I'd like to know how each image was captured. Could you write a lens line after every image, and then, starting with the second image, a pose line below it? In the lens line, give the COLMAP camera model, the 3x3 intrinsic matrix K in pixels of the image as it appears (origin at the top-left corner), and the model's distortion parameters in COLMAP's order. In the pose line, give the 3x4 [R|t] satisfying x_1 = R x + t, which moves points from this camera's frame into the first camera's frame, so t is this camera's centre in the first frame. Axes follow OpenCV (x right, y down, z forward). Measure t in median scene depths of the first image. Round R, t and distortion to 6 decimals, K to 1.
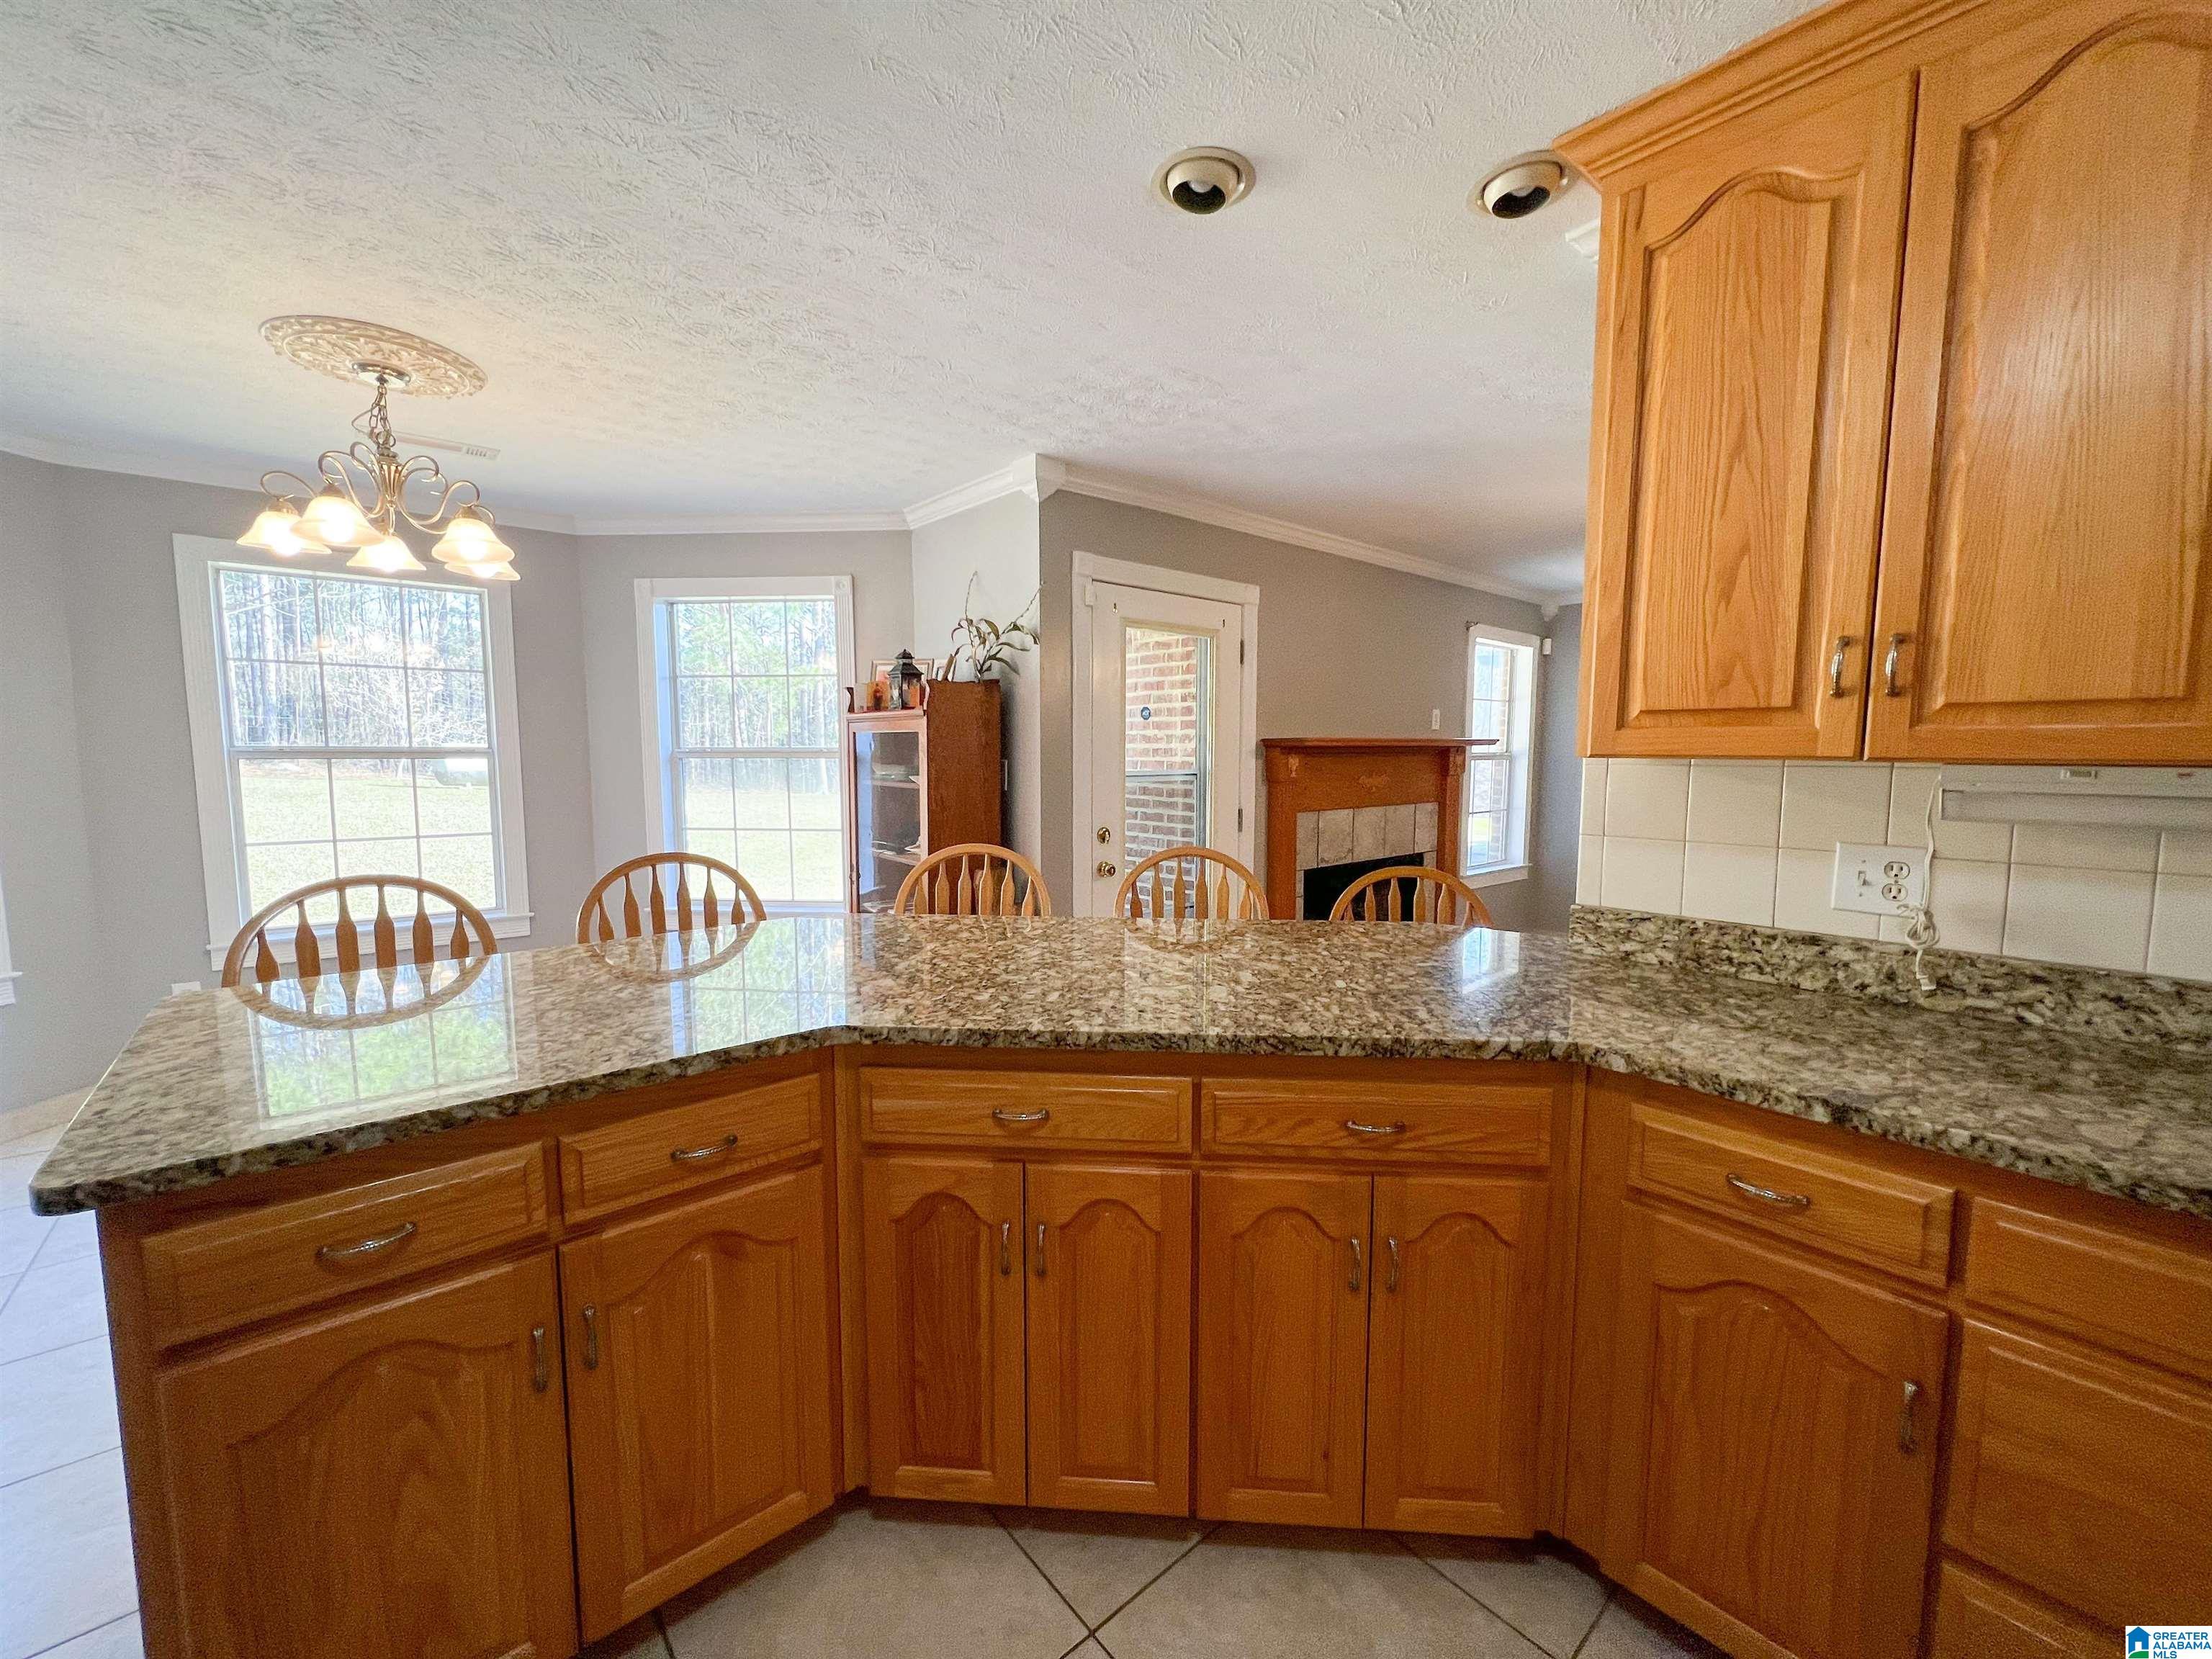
lens RADIAL K [[885.5, 0, 1107.1], [0, 885.5, 832.1], [0, 0, 1]] dist [0.000846, -0.000463]
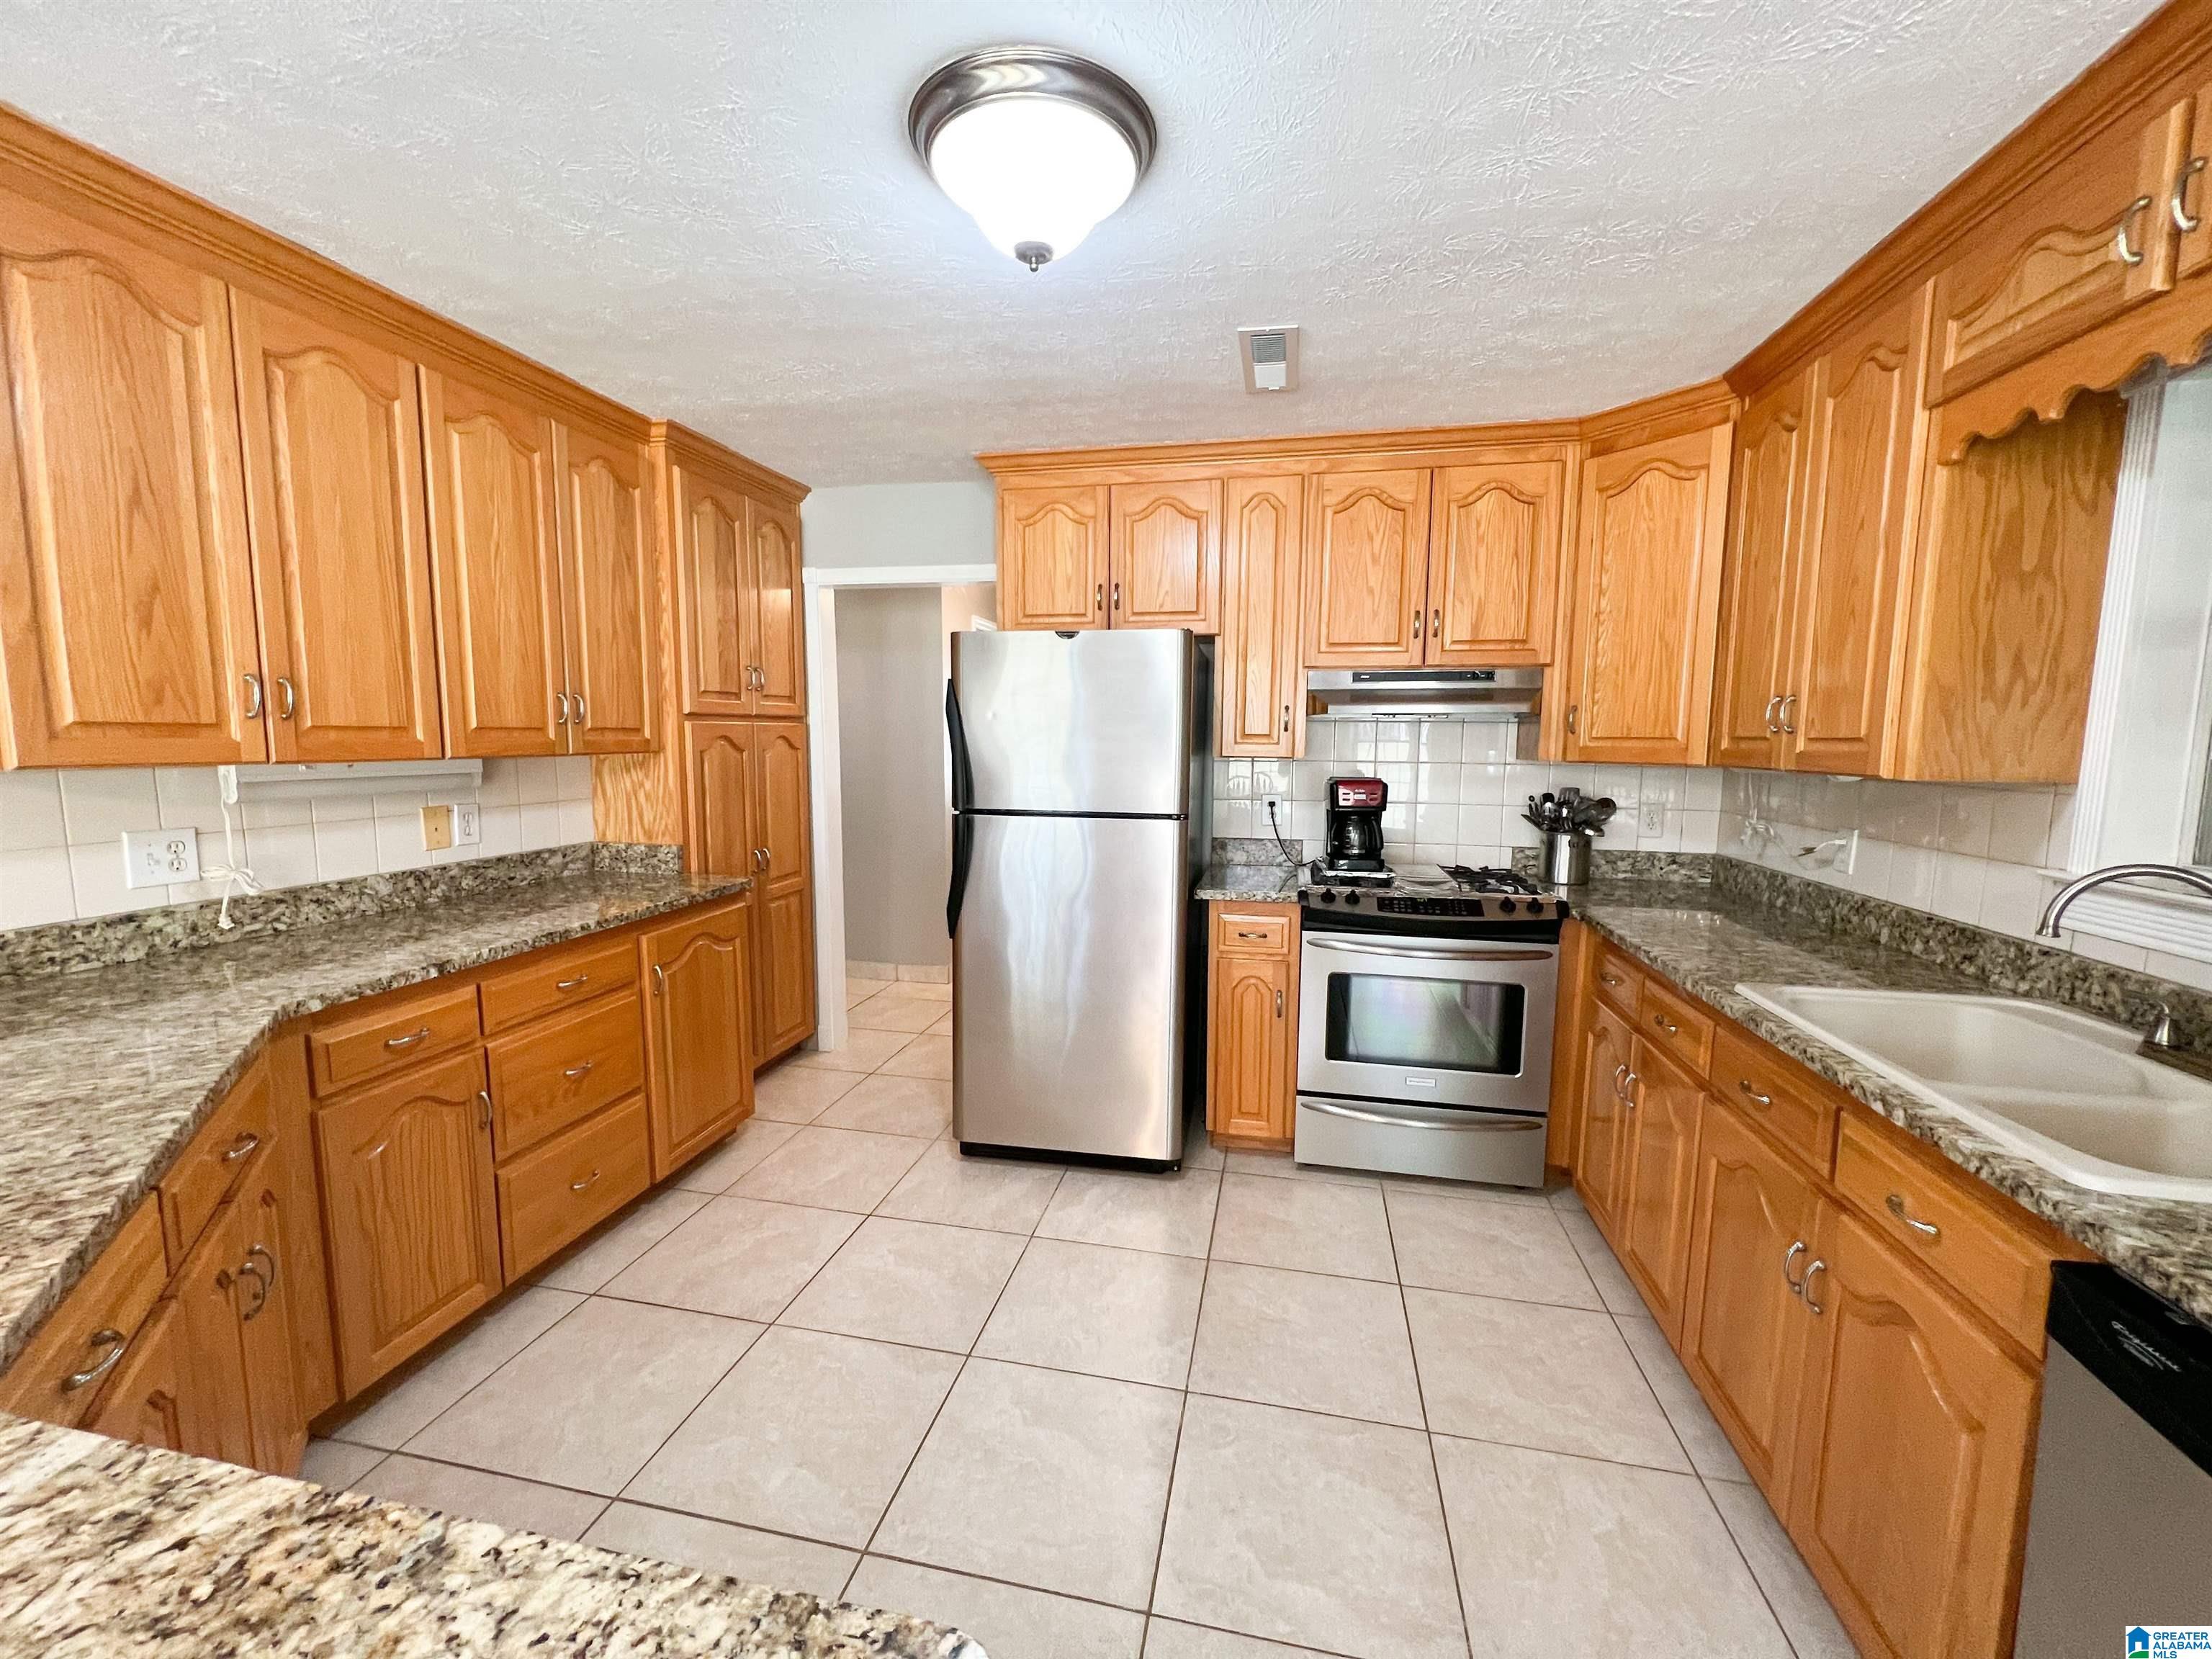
lens RADIAL K [[885.5, 0, 1112.0], [0, 885.5, 835.2], [0, 0, 1]] dist [0.000846, -0.000463]
pose [[-0.610301, -0.097729, 0.786118, -0.942824], [0.063027, 0.983224, 0.171165, -0.108912], [-0.789658, 0.154009, -0.593903, 0.686795]]
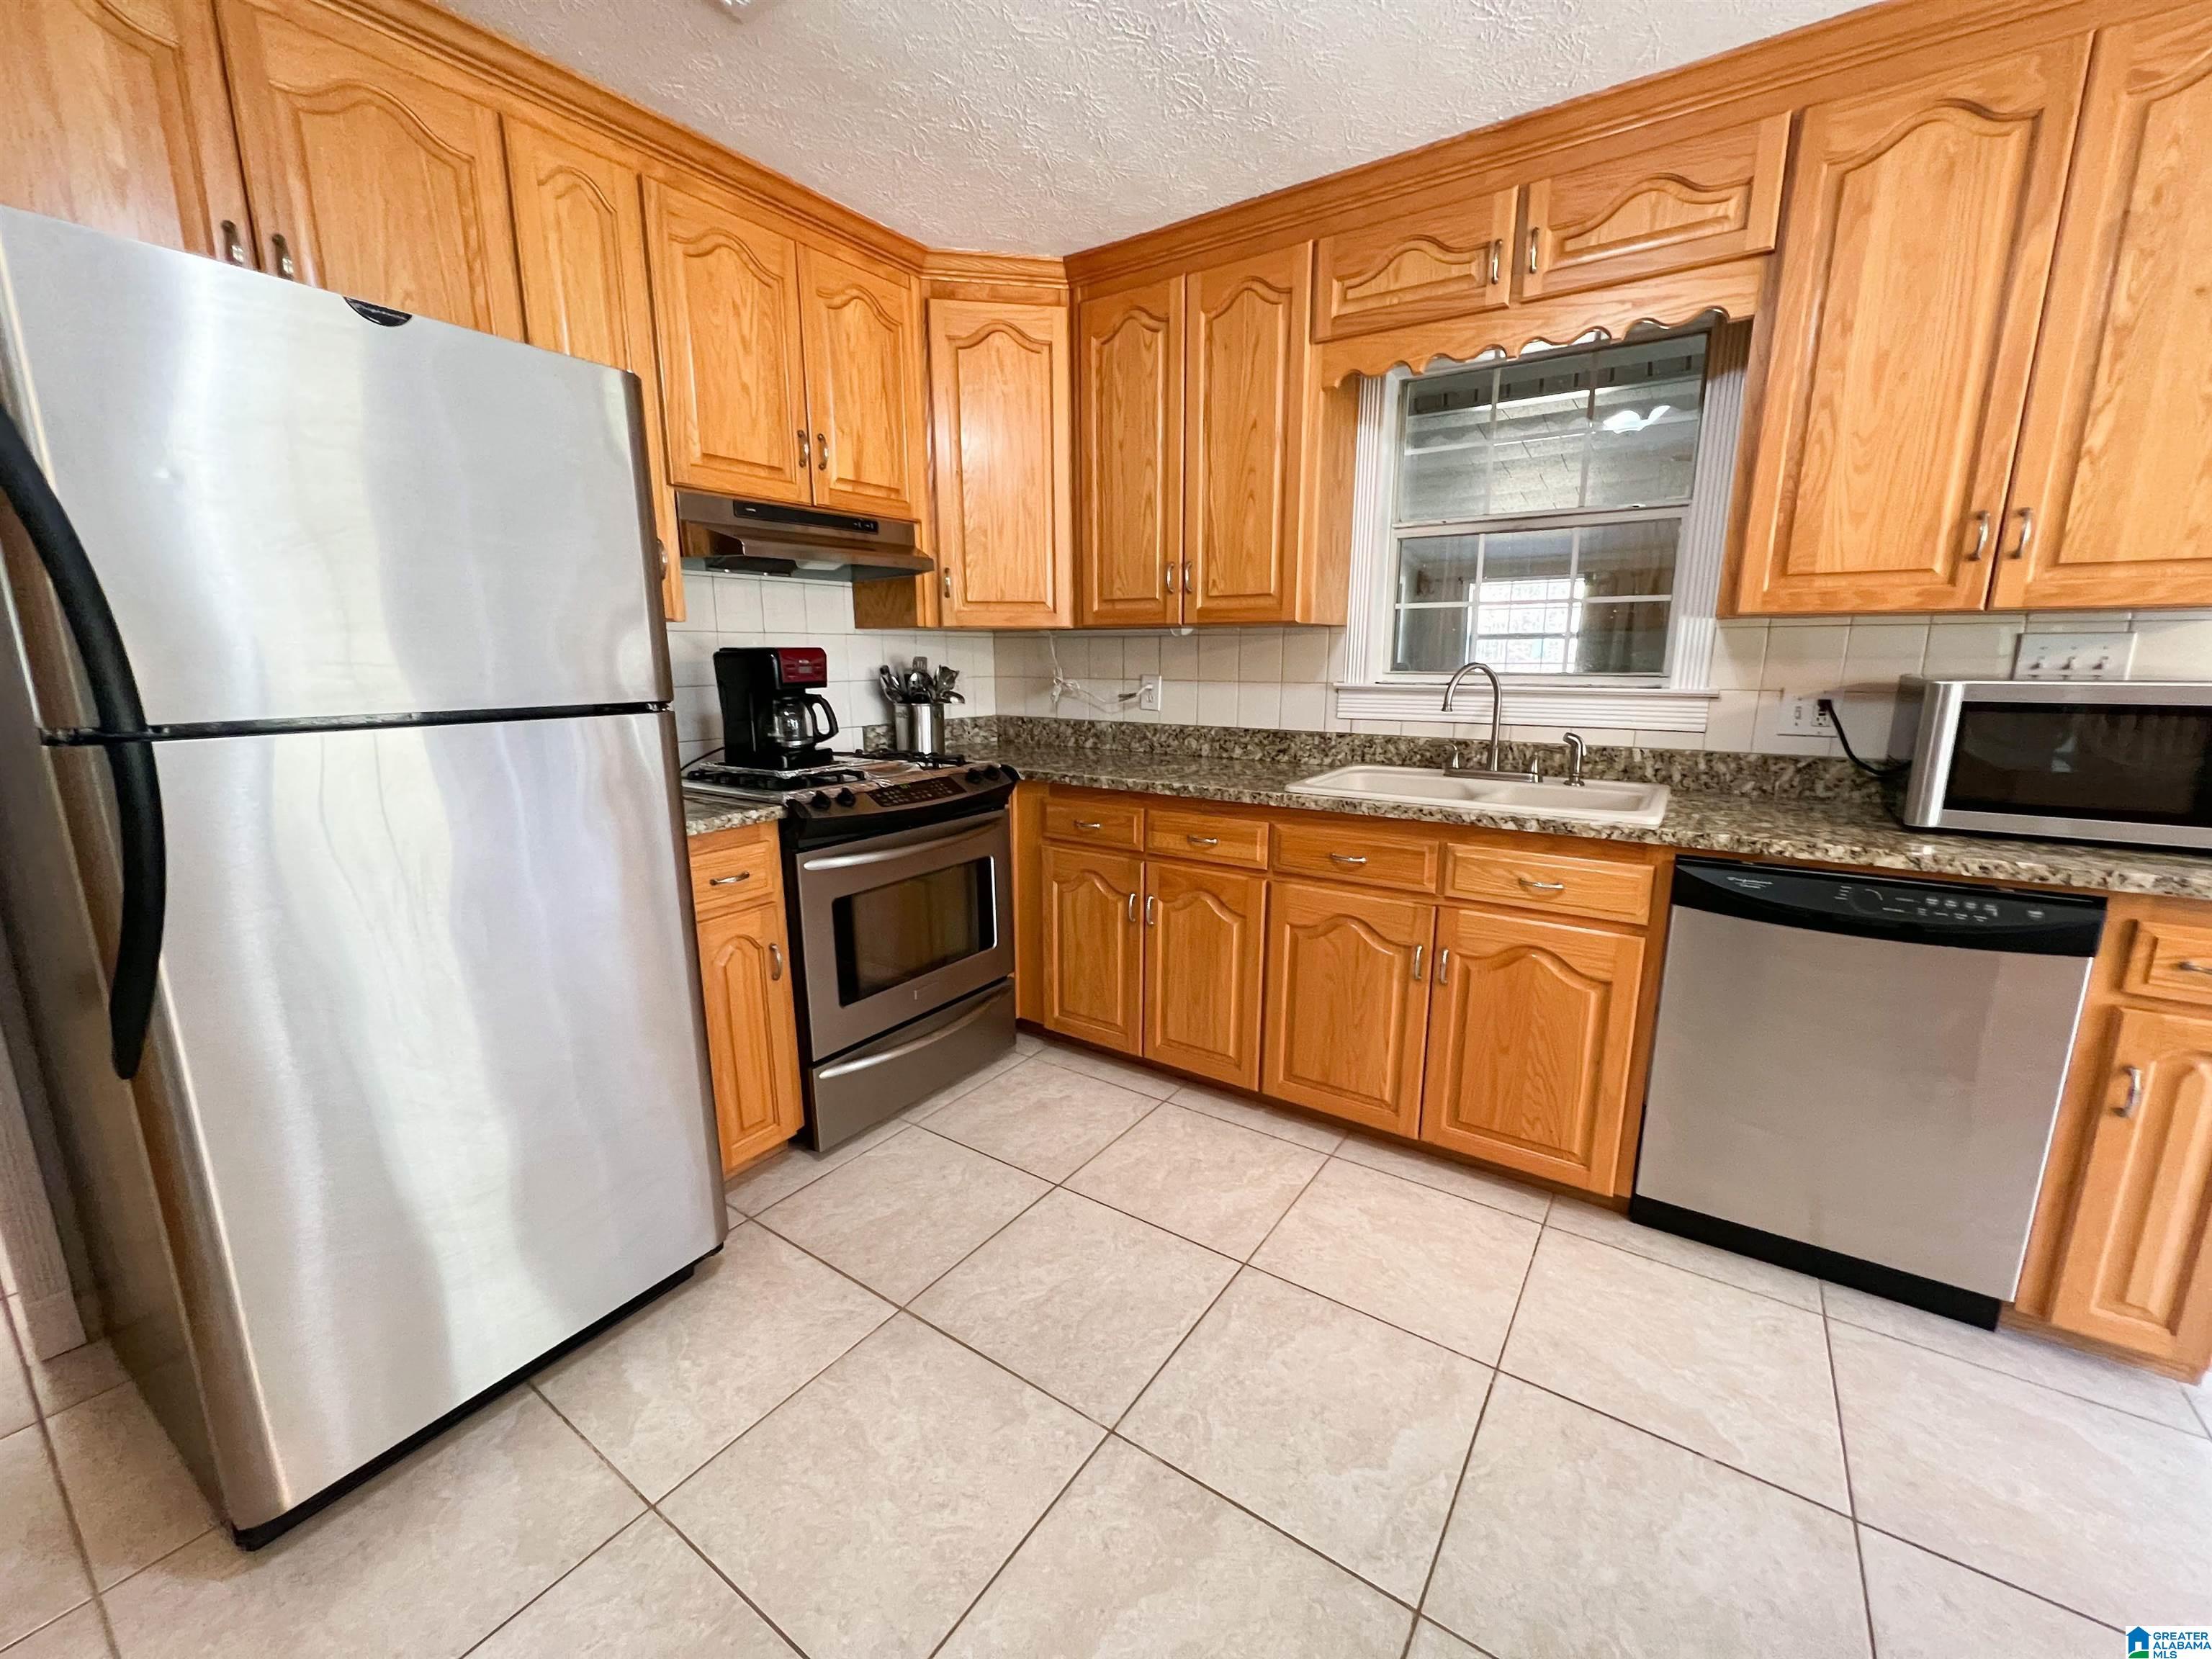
lens RADIAL K [[885.5, 0, 1108.4], [0, 885.5, 833.1], [0, 0, 1]] dist [0.000846, -0.000463]
pose [[-0.965814, 0.051715, -0.254025, 0.125924], [-0.024311, 0.957513, 0.287364, -0.005855], [0.258093, 0.283716, -0.923522, 0.679188]]
